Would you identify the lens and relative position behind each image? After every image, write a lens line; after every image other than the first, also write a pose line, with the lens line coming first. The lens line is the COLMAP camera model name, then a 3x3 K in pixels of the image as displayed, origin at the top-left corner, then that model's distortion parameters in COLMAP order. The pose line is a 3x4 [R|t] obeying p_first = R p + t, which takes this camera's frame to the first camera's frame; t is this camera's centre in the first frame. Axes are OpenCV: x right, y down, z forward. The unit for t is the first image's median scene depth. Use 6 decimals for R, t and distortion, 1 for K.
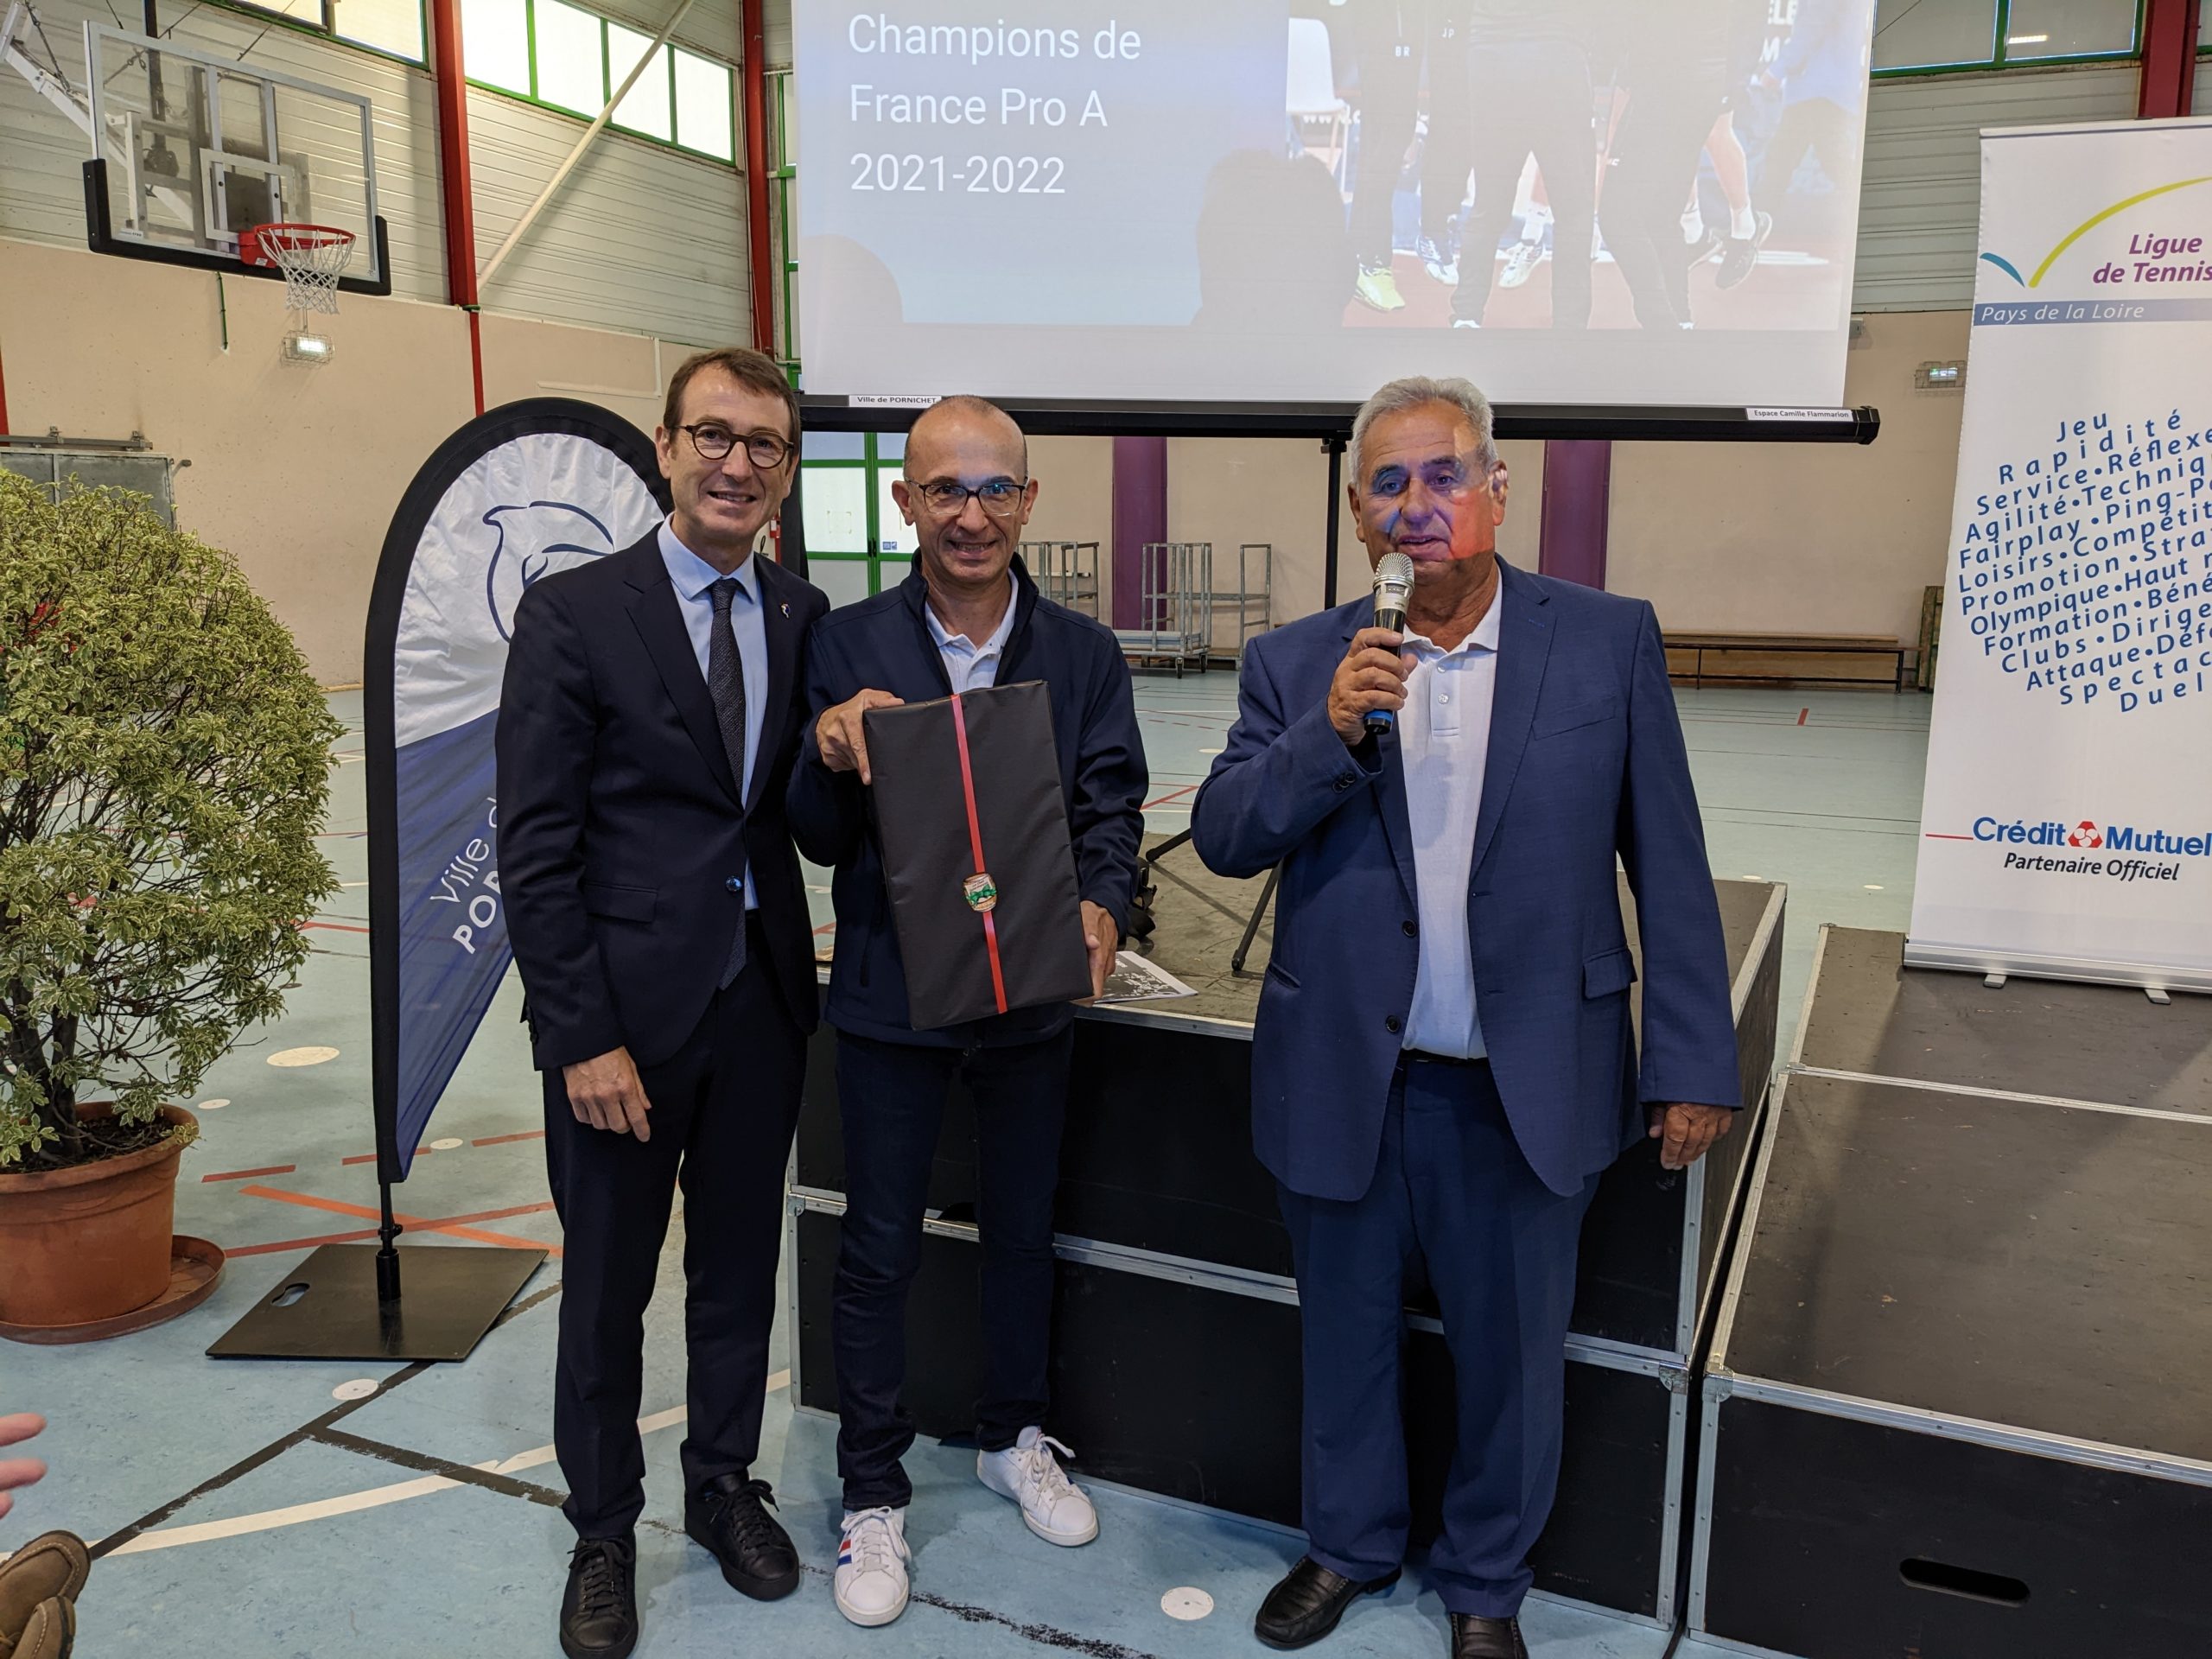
lens RADIAL K [[1746.2, 0, 1116.0], [0, 1746.2, 836.6], [0, 0, 1]] dist [0.052716, -0.083236]
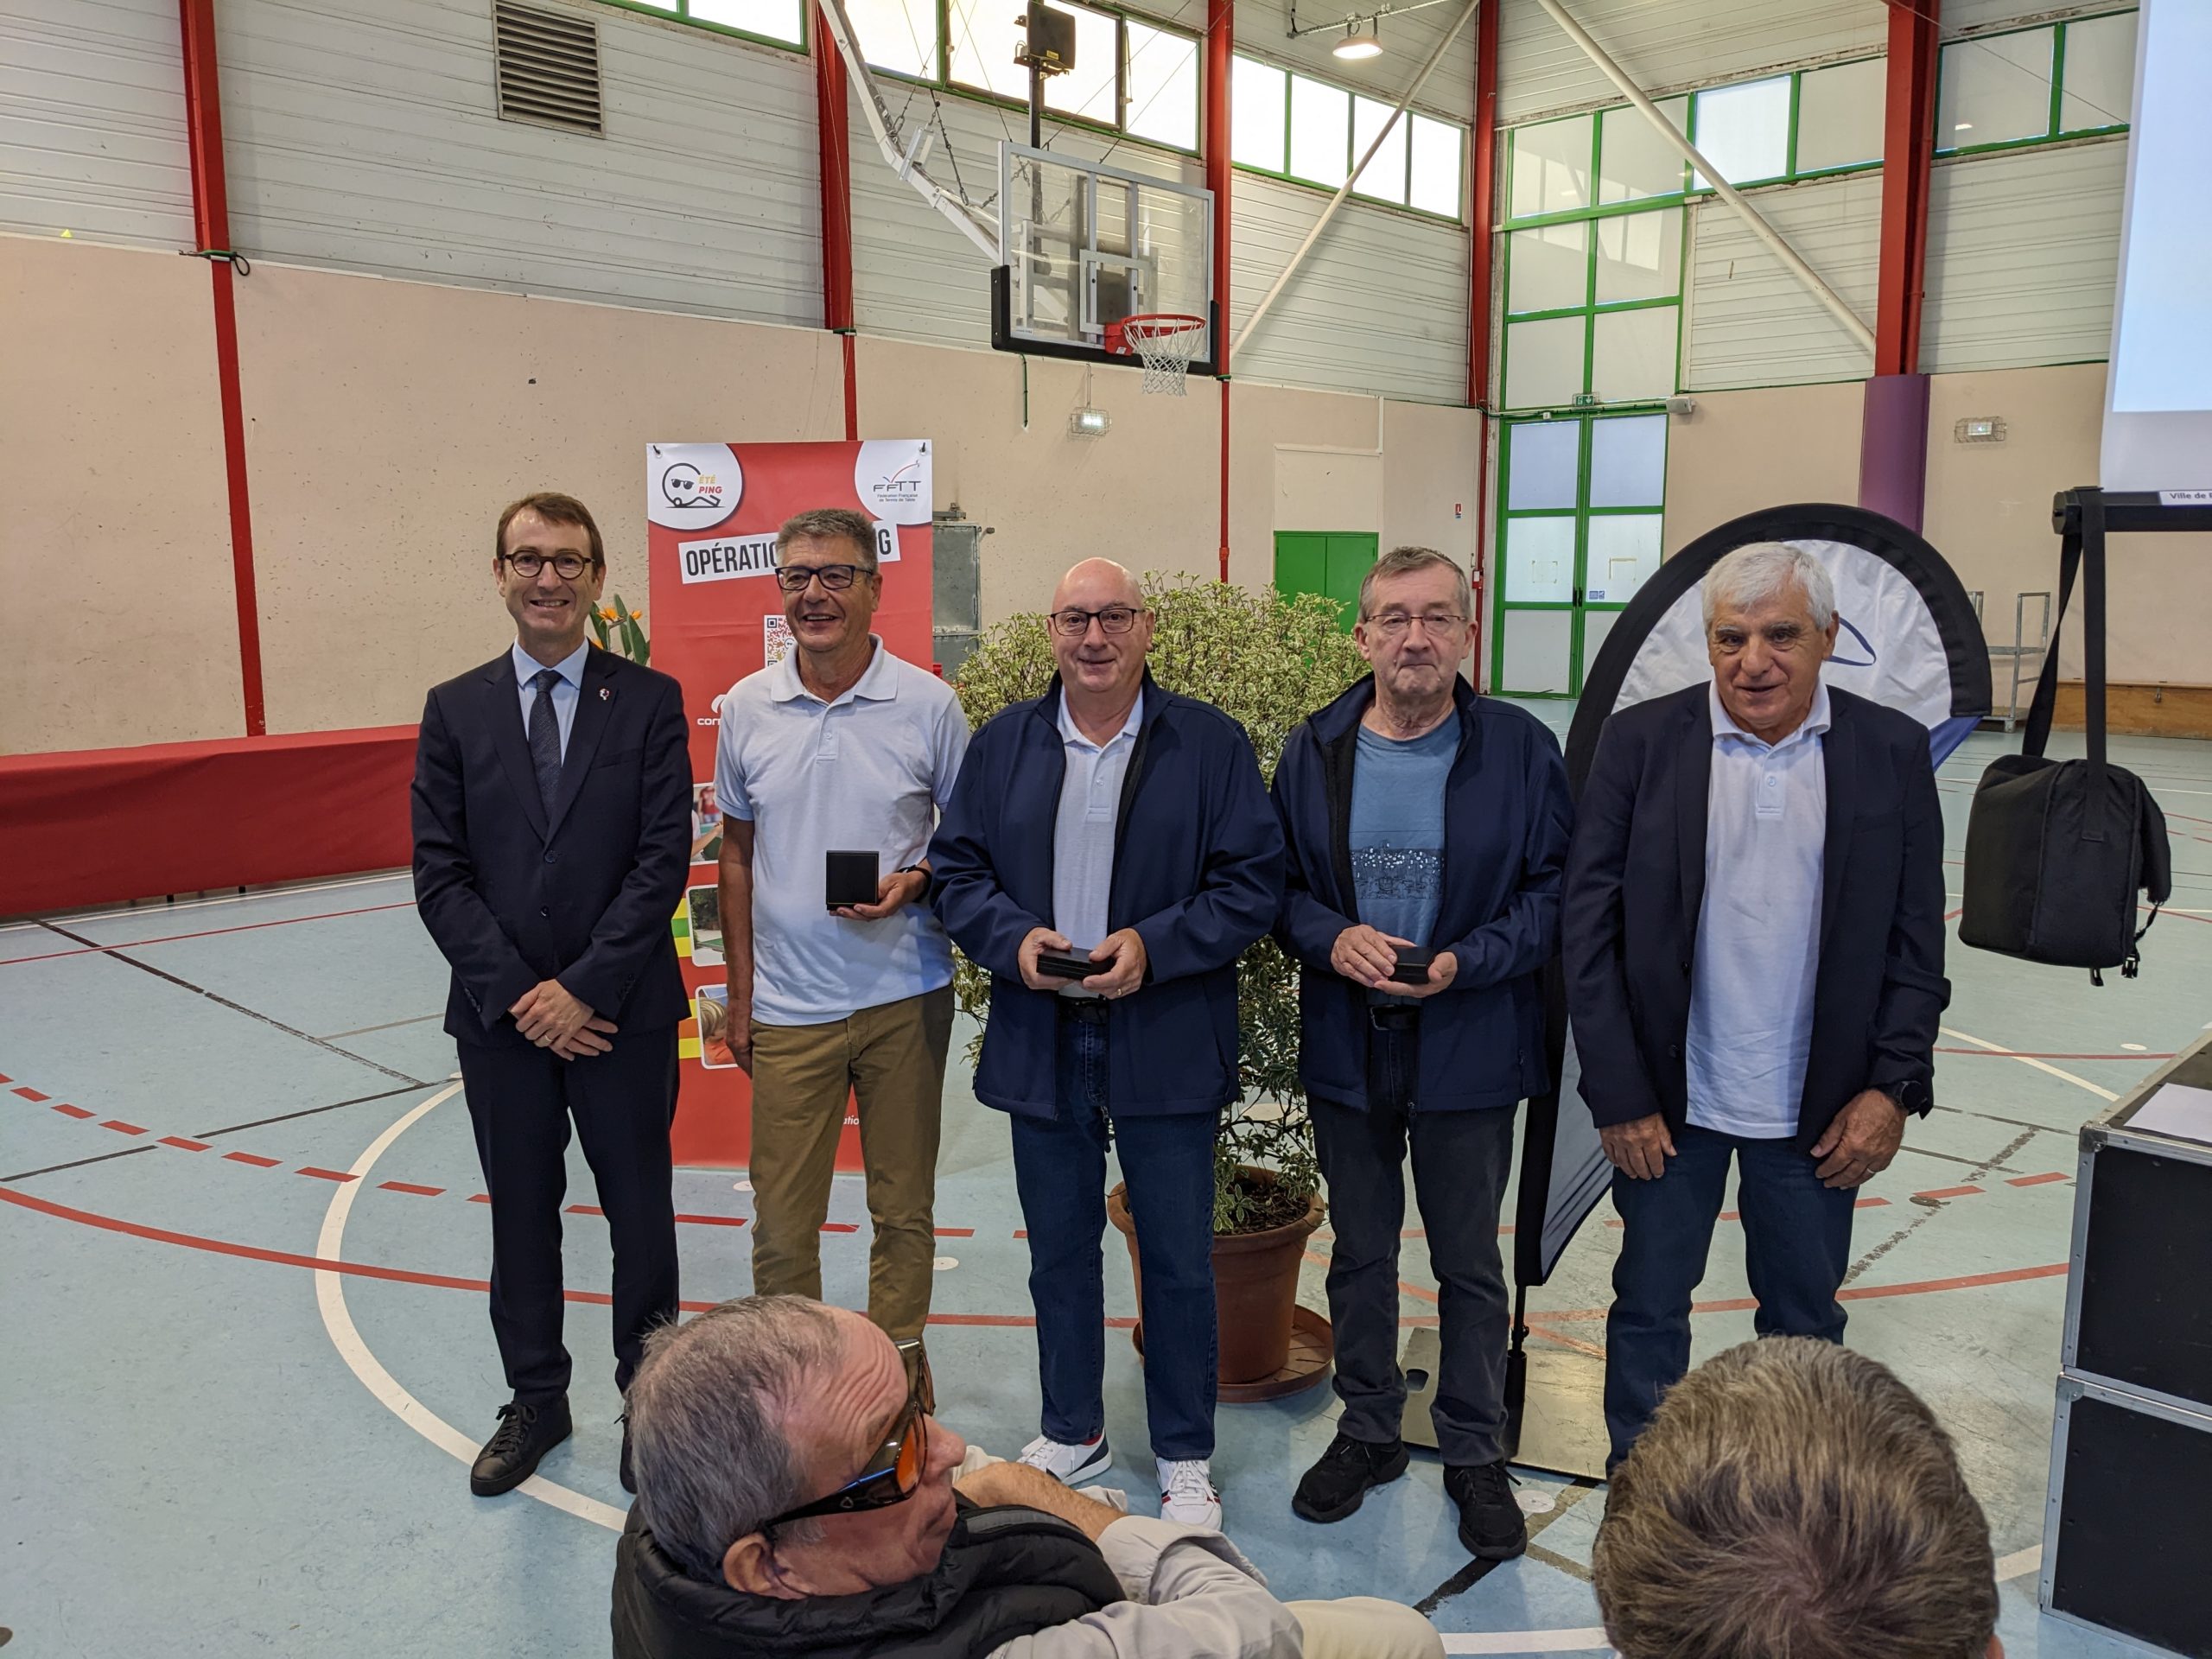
lens RADIAL K [[1746.2, 0, 1115.5], [0, 1746.2, 820.5], [0, 0, 1]] dist [0.052716, -0.083236]
pose [[0.939599, 0.040169, -0.339911, -0.234521], [-0.051172, 0.998414, -0.023465, -0.023351], [0.338430, 0.039442, 0.940165, -0.017260]]
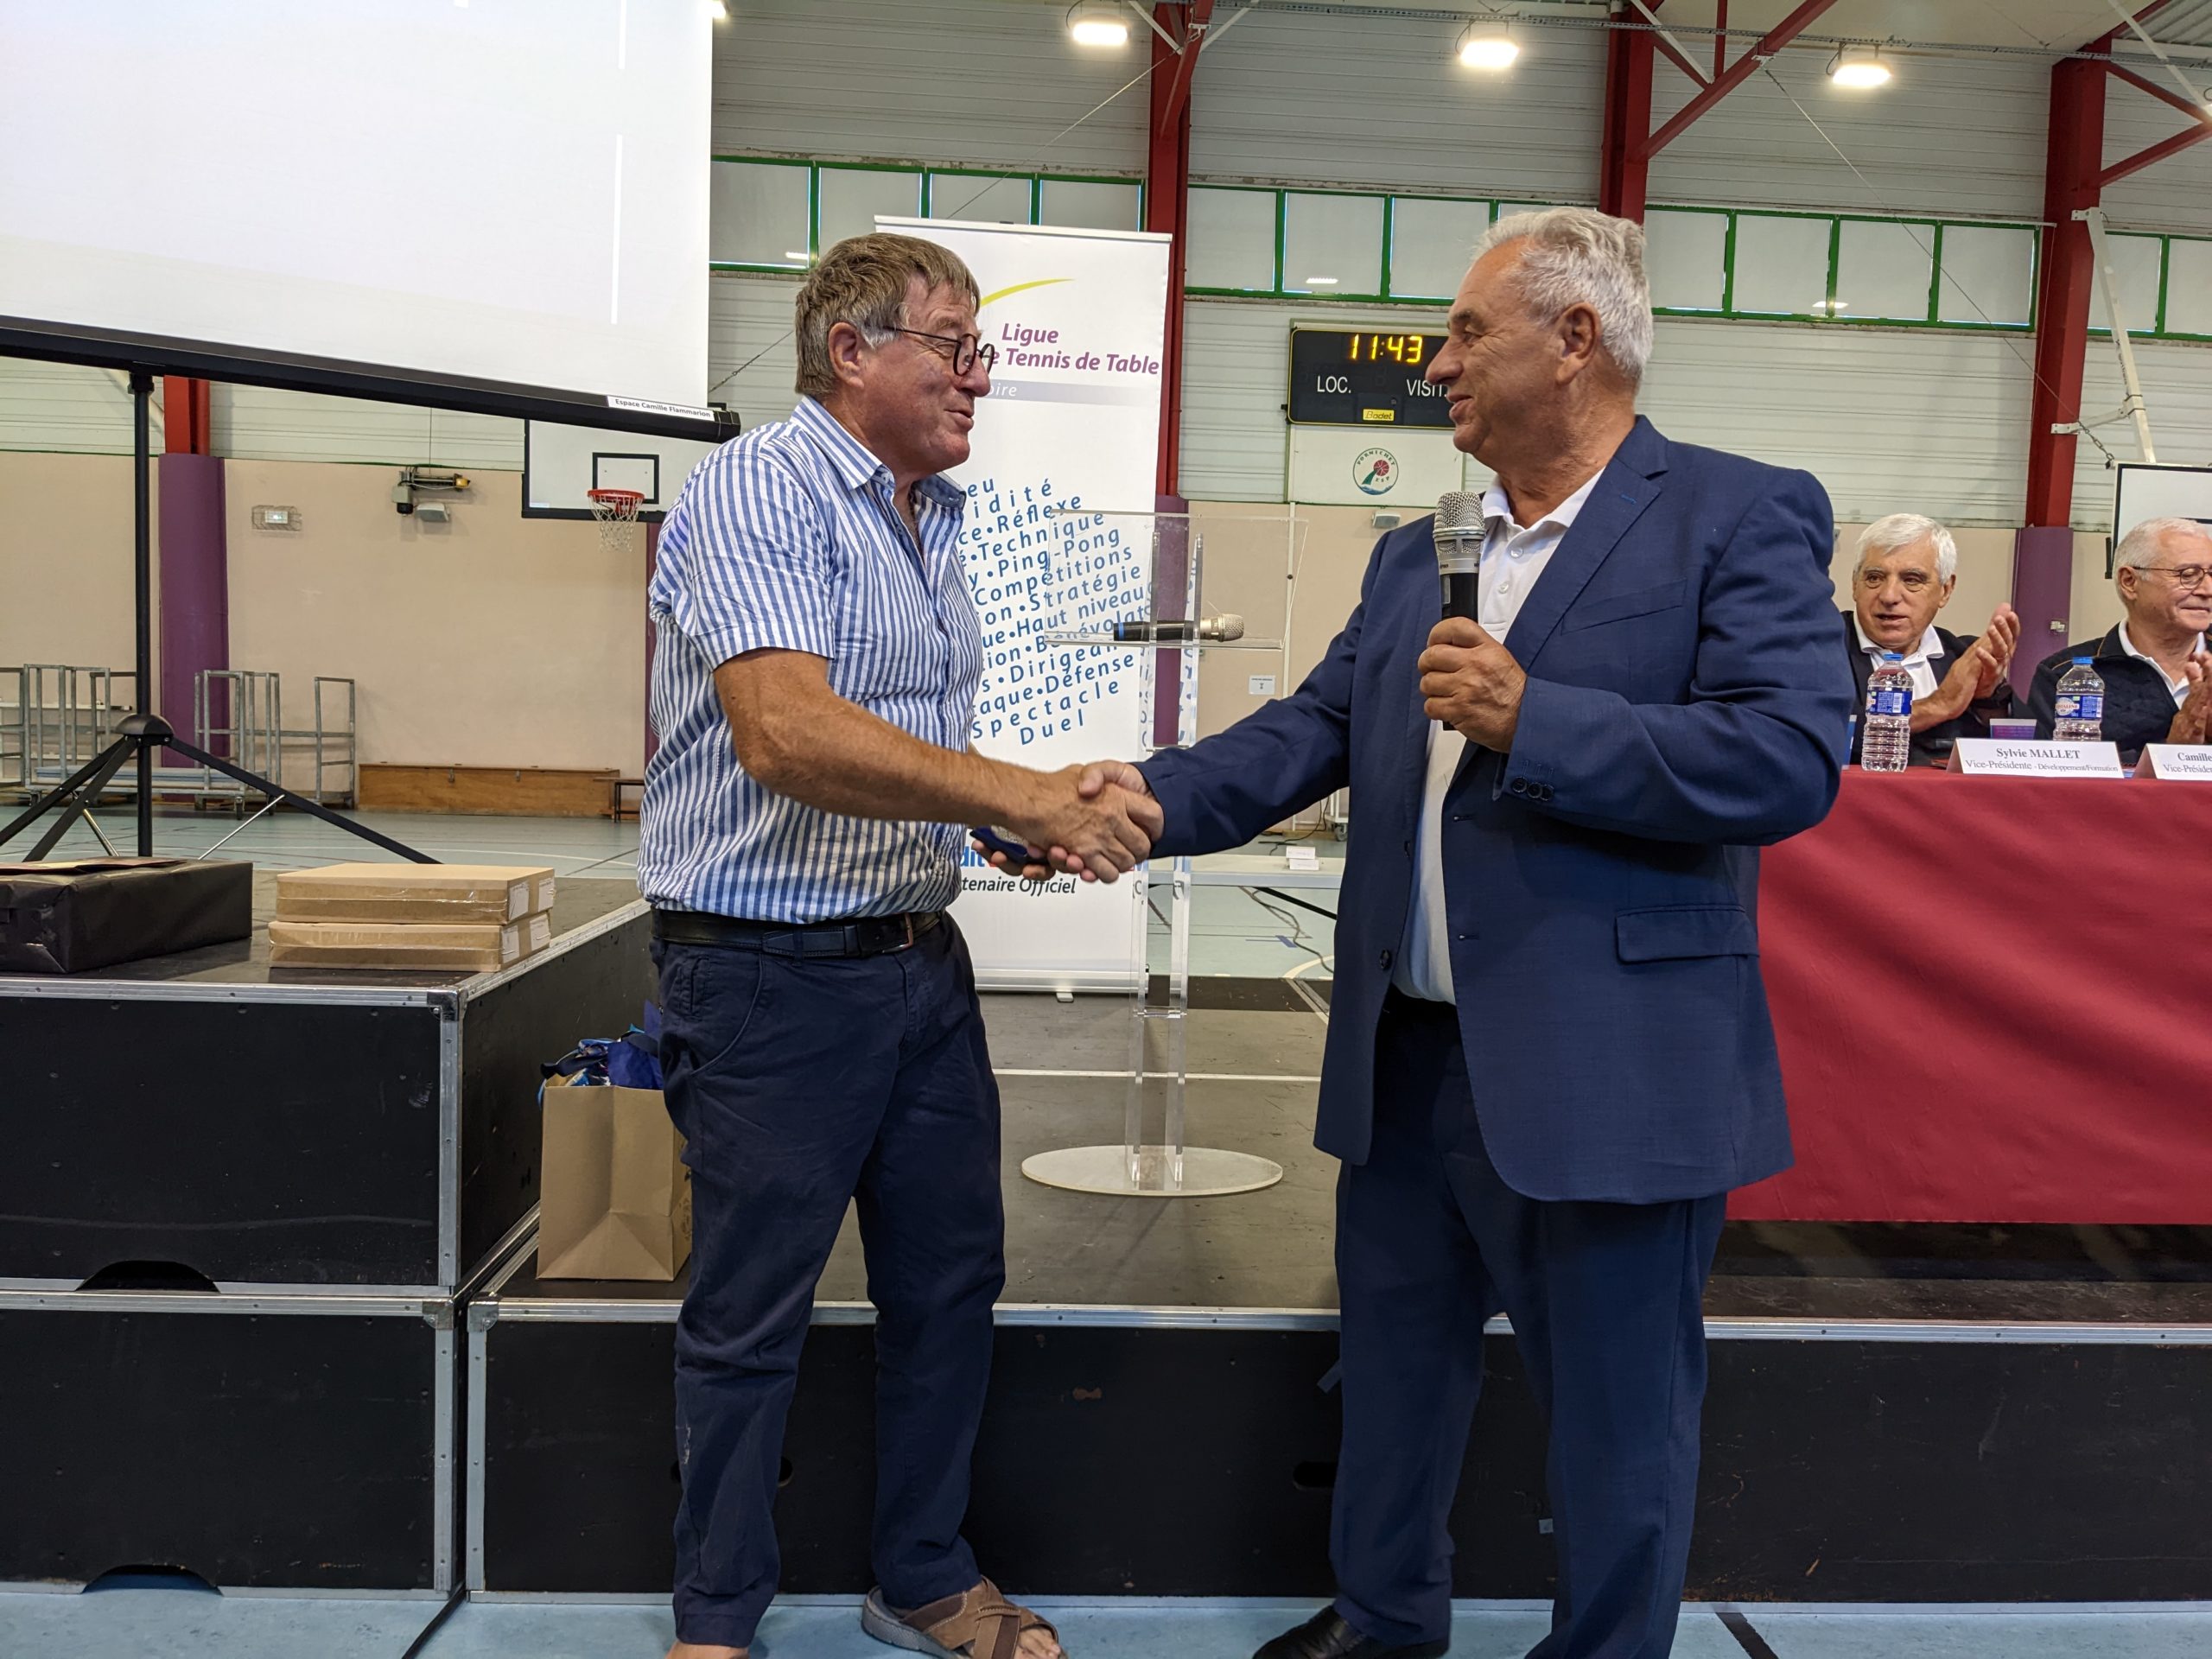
lens RADIAL K [[1746.2, 0, 1112.4], [0, 1746.2, 837.1], [0, 0, 1]] dist [0.052716, -0.083236]
pose [[0.892066, -0.008881, 0.451819, 0.119417], [0.053715, 0.994803, -0.086500, 0.086313], [-0.448702, 0.101433, 0.887906, -0.005701]]
